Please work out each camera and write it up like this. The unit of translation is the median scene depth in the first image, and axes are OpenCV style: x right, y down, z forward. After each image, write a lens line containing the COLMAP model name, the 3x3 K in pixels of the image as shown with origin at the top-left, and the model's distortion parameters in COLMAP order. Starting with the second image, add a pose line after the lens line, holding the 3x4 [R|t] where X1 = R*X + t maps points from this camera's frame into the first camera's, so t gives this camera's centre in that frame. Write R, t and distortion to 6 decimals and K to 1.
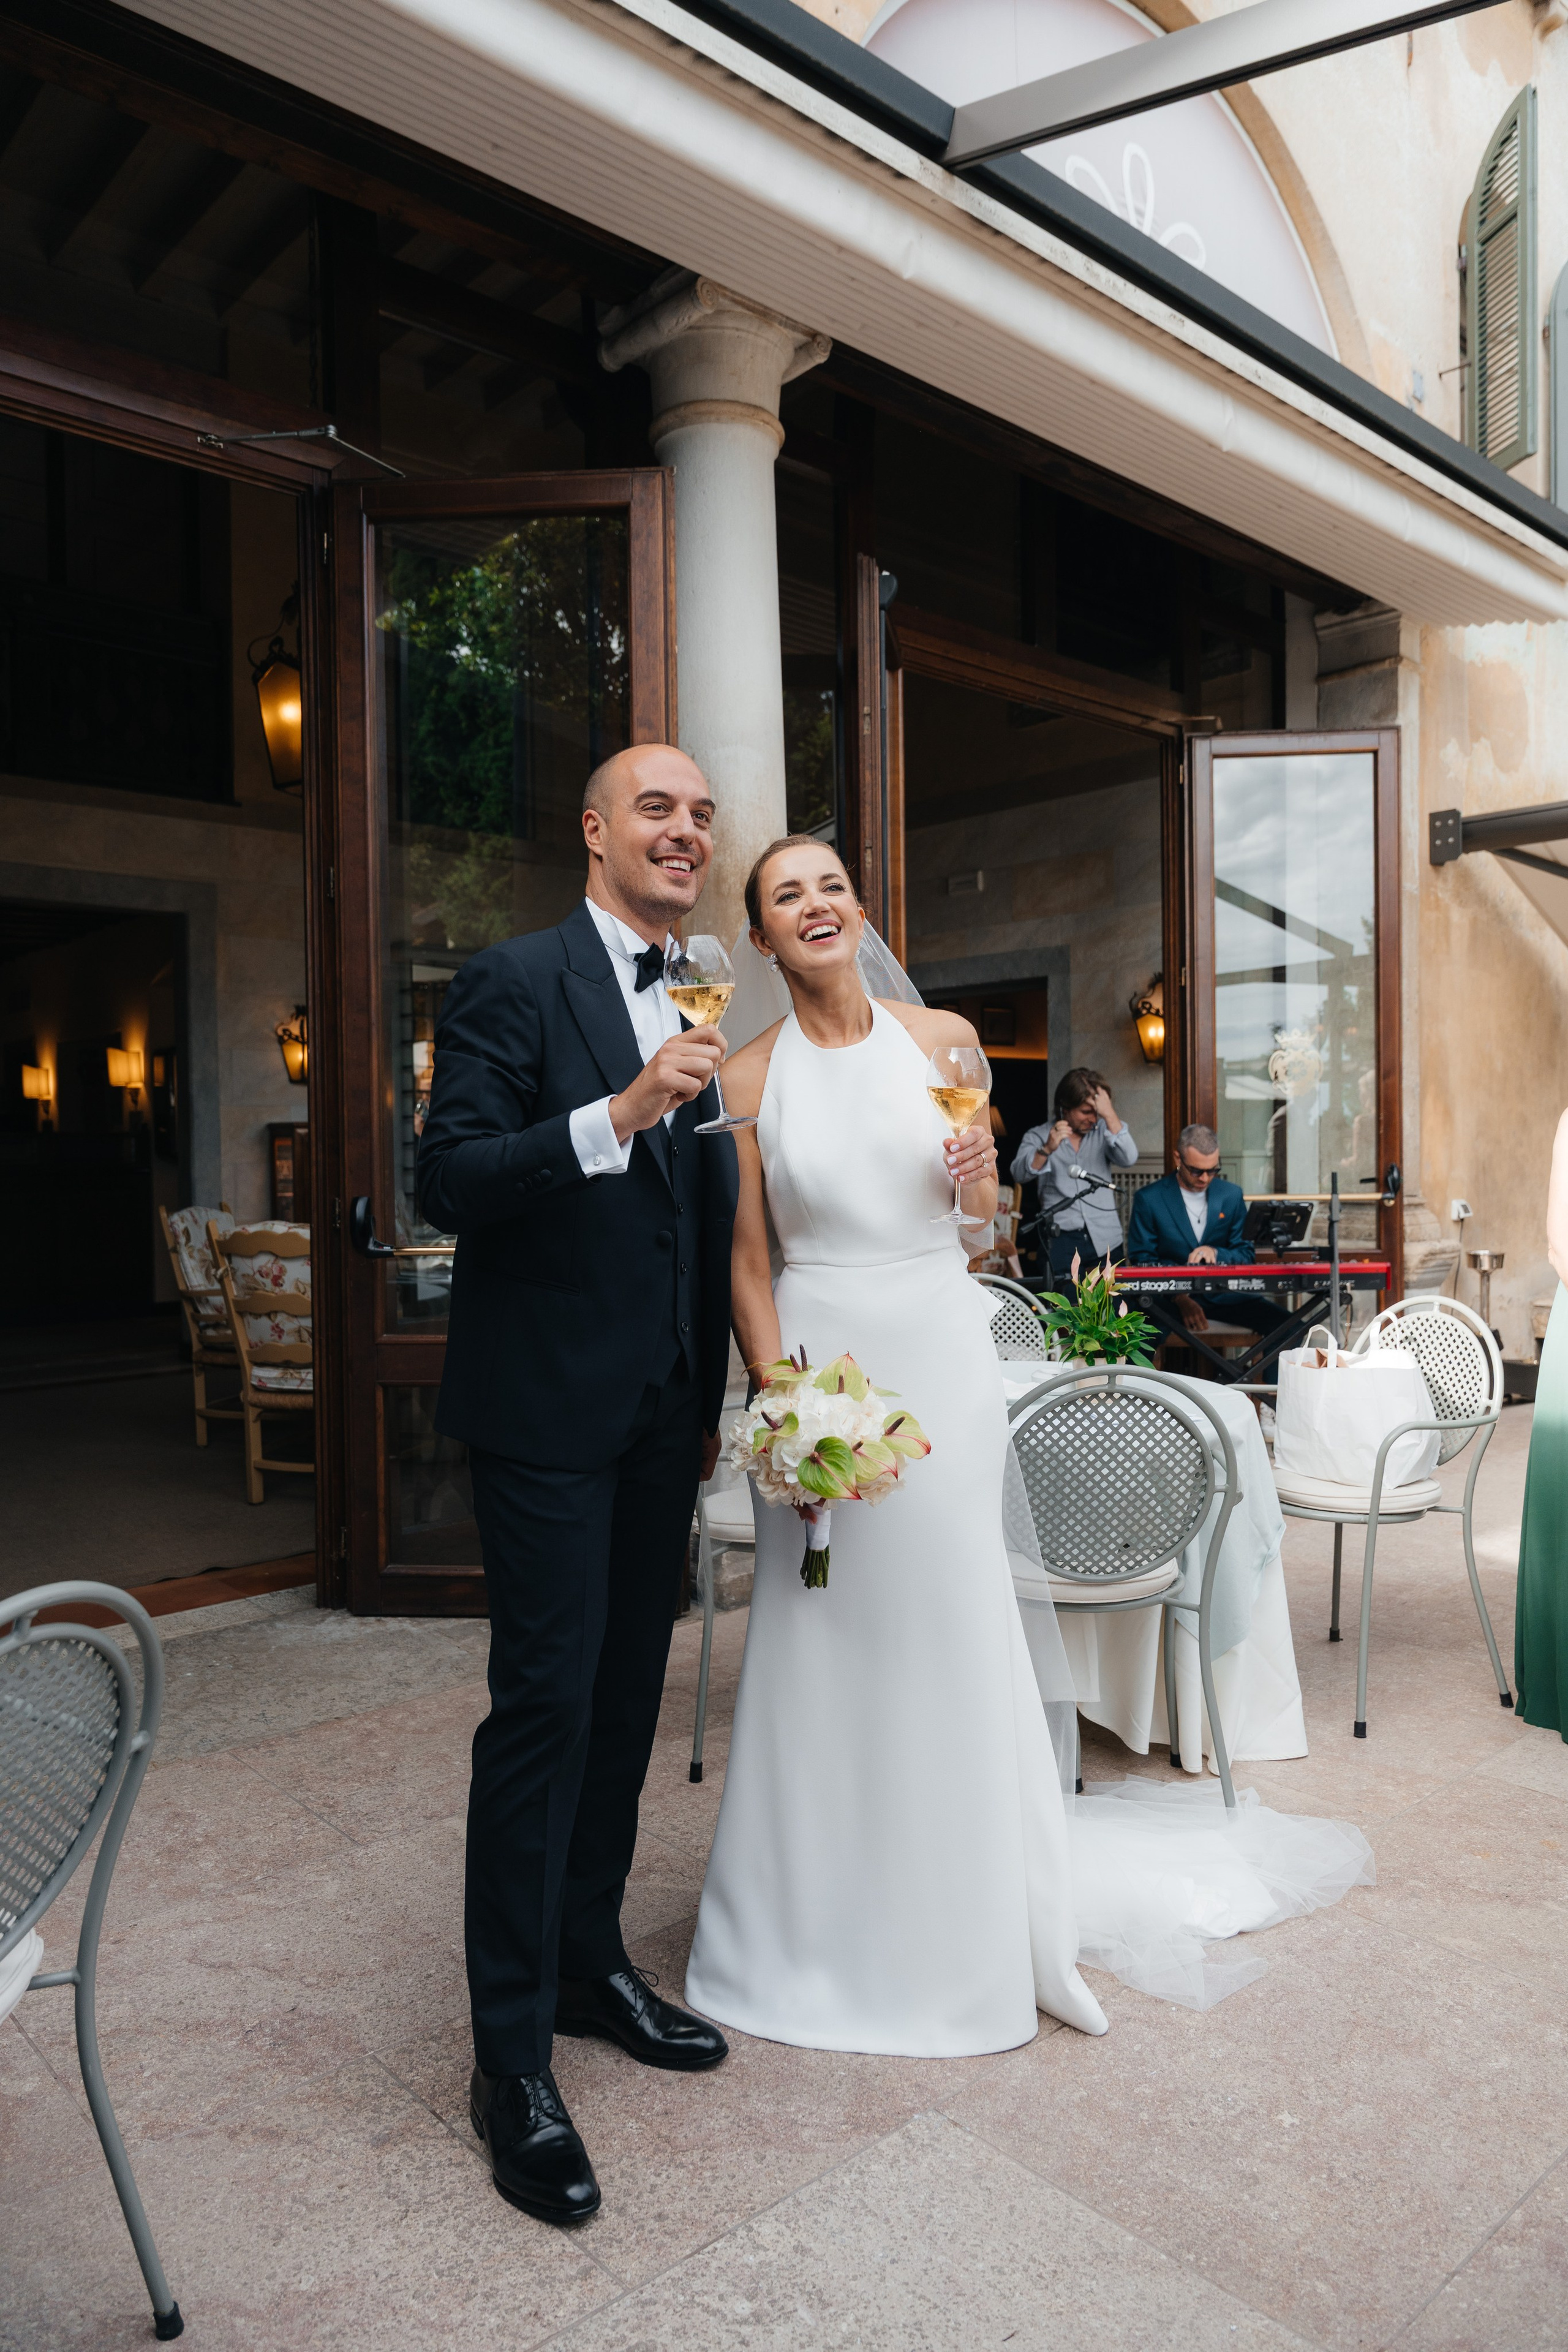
lens RADIAL K [[1495.1, 0, 791.1], [0, 1495.1, 1162.8], [0, 0, 1]] dist [-0.007025, -0.004425]
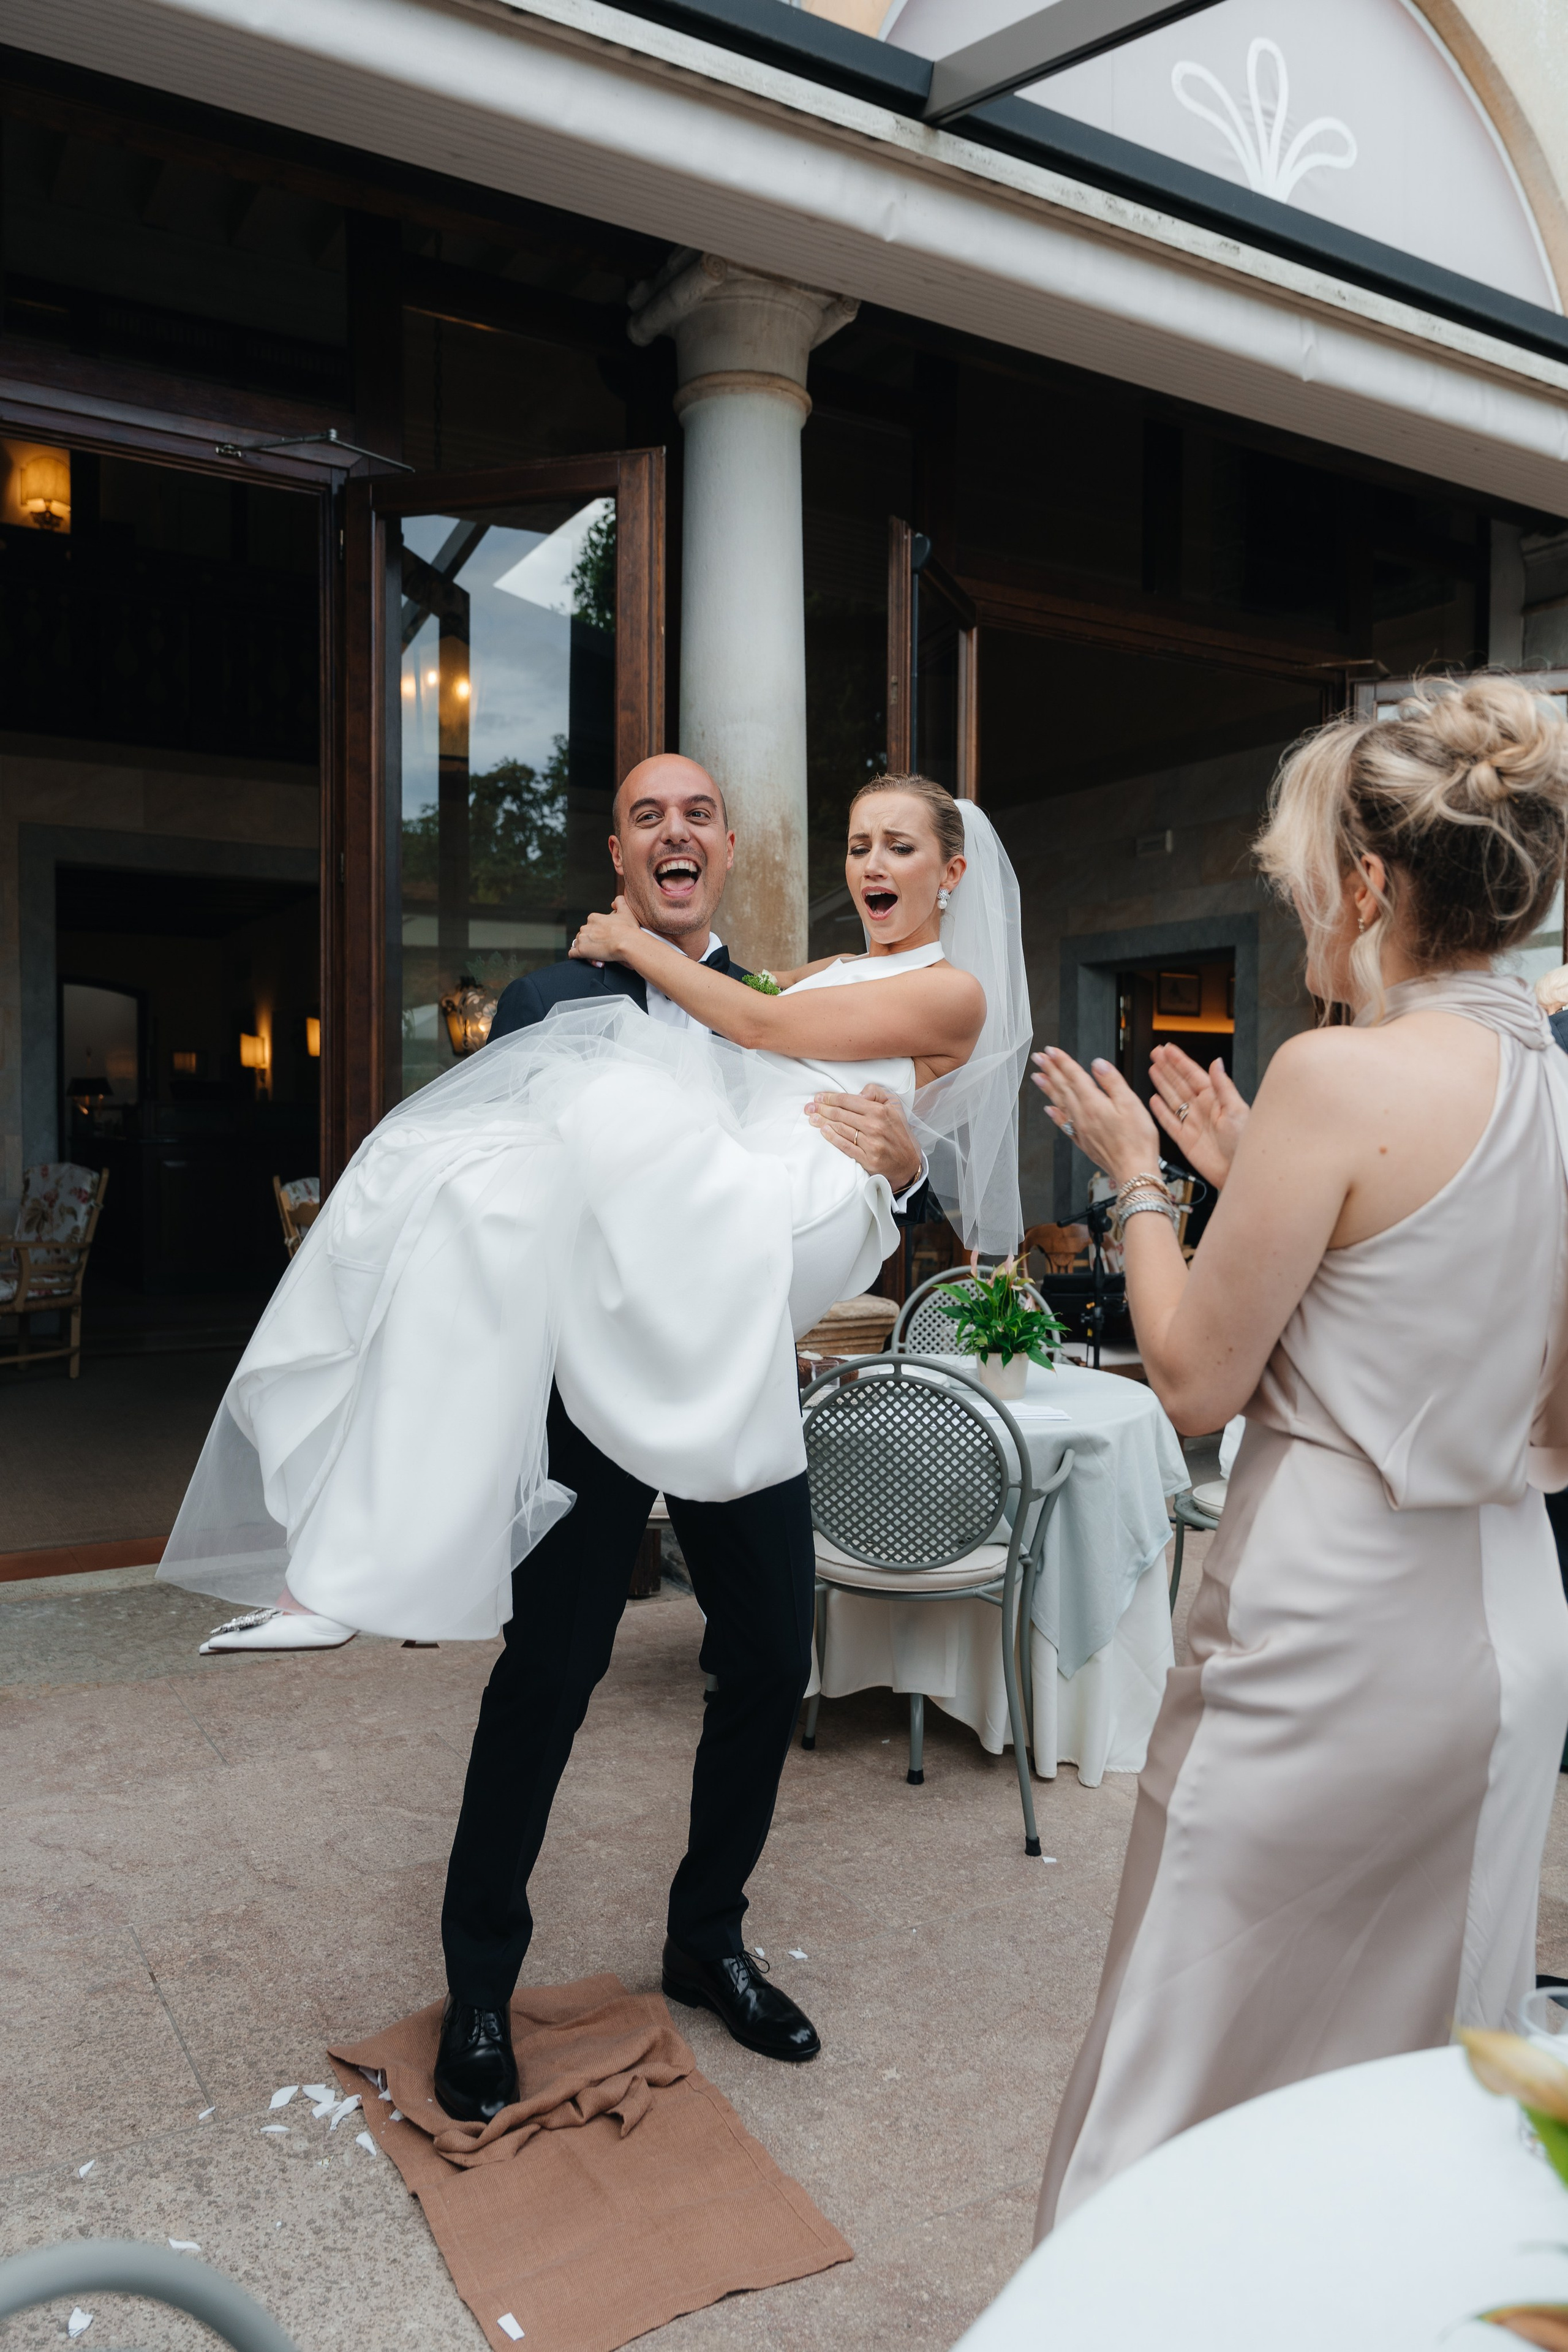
lens RADIAL K [[1634.0, 0, 777.0], [0, 1634.0, 1157.8], [0, 0, 1]] dist [-0.008328, -0.003981]
pose [[0.982120, 0.021677, -0.187004, 0.196420], [-0.019995, 0.999741, 0.010876, -0.004258], [0.187192, -0.006943, 0.982299, -0.056390]]
